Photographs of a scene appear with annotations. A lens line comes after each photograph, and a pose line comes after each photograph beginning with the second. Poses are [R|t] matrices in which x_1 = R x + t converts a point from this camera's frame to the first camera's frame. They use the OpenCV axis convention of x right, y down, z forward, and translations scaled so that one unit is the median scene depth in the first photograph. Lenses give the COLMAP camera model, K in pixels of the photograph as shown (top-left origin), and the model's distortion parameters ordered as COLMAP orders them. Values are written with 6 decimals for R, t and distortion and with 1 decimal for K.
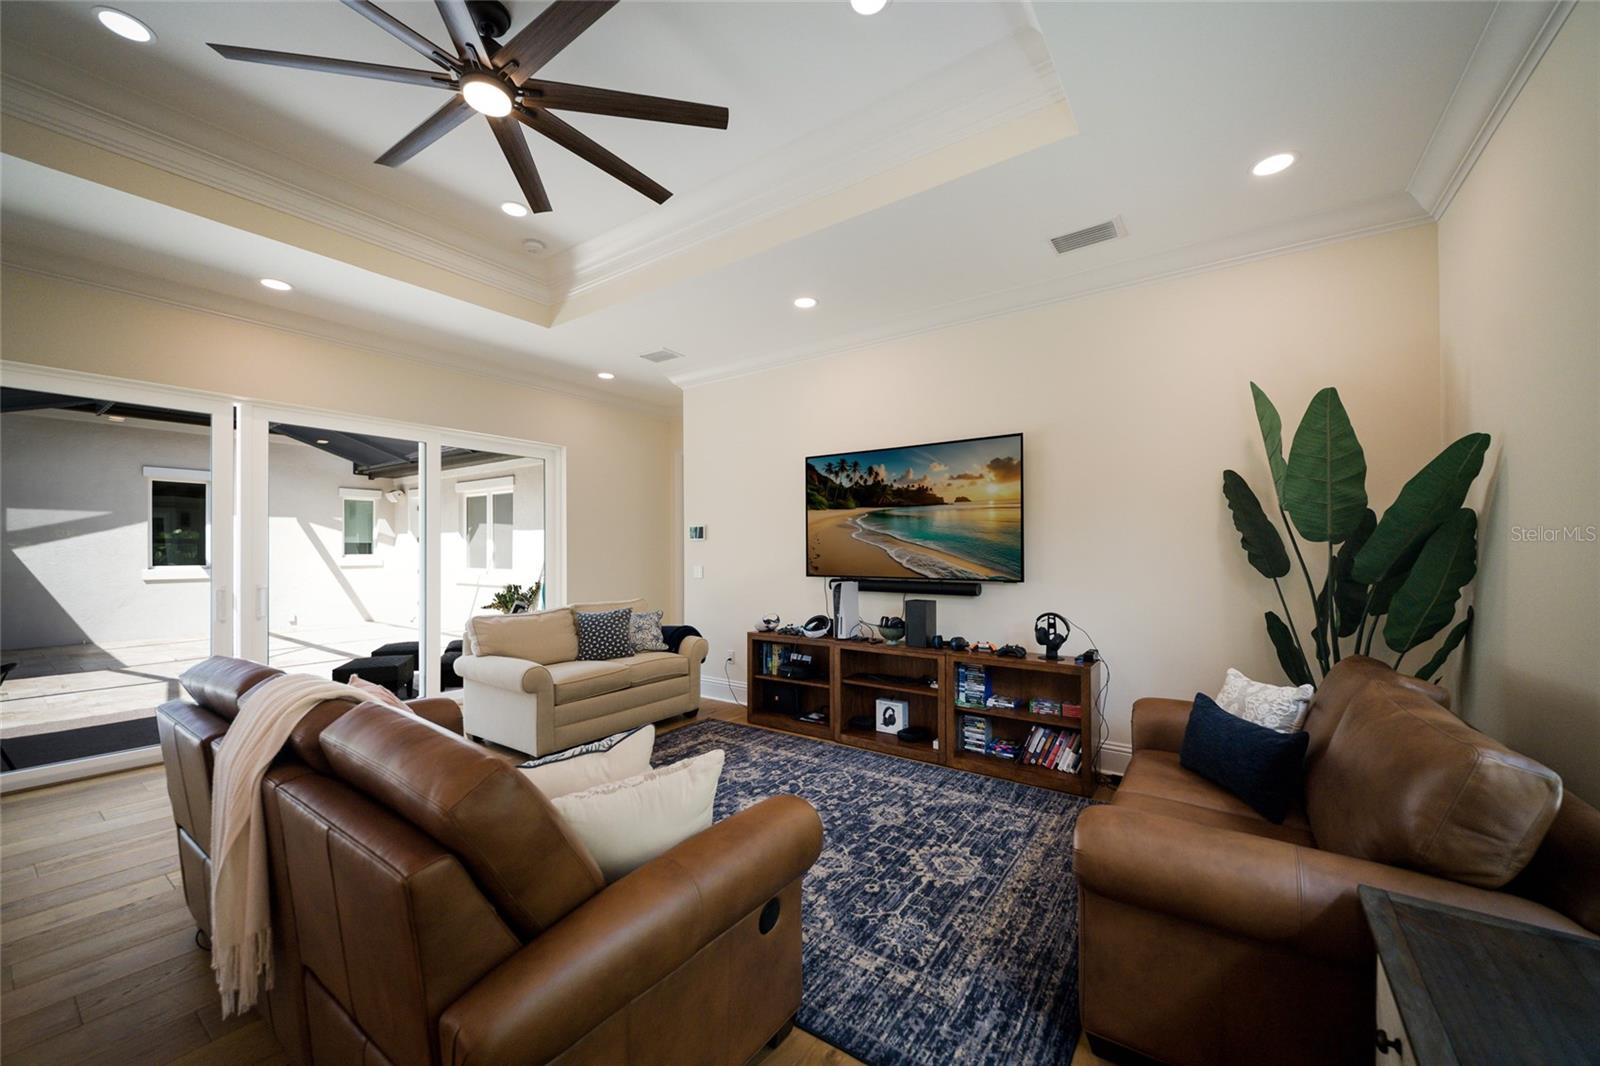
lens RADIAL K [[606.6, 0, 792.1], [0, 606.6, 544.7], [0, 0, 1]] dist [0.016920, -0.007949]
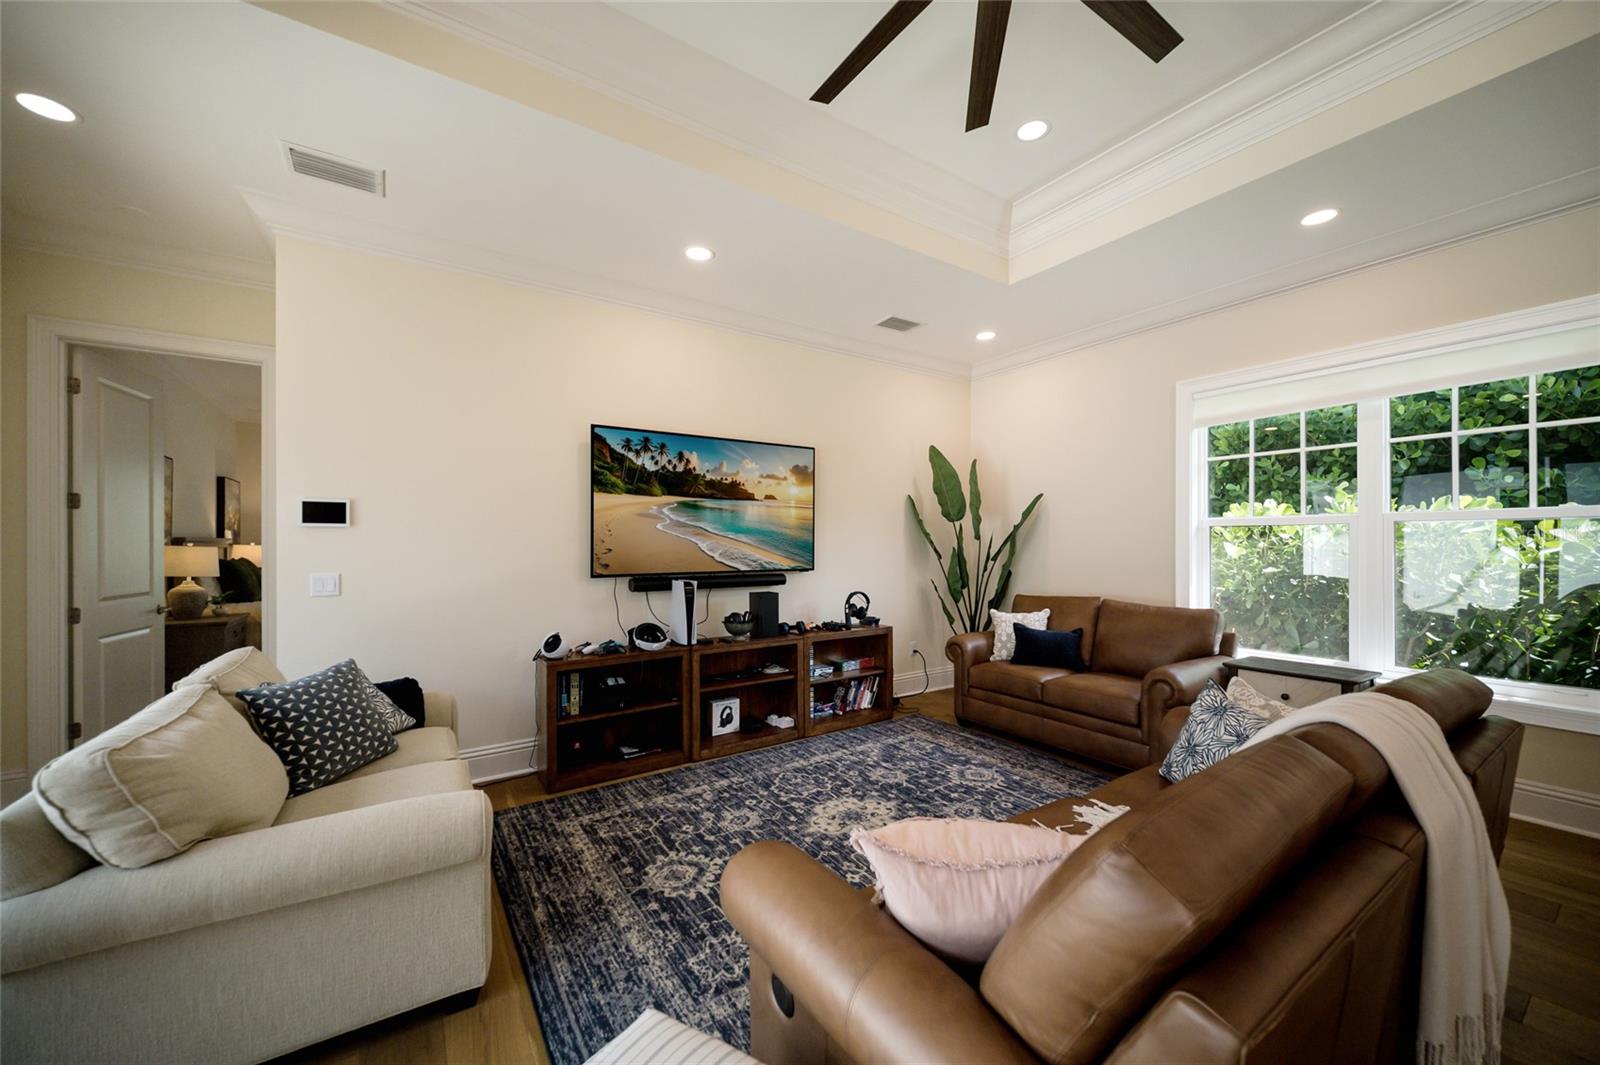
lens RADIAL K [[606.6, 0, 792.1], [0, 606.6, 544.2], [0, 0, 1]] dist [0.016920, -0.007949]
pose [[0.347847, 0.001733, 0.937550, -0.712852], [-0.002188, 0.999997, -0.001037, 0.010672], [-0.937549, -0.001690, 0.347850, 0.570774]]
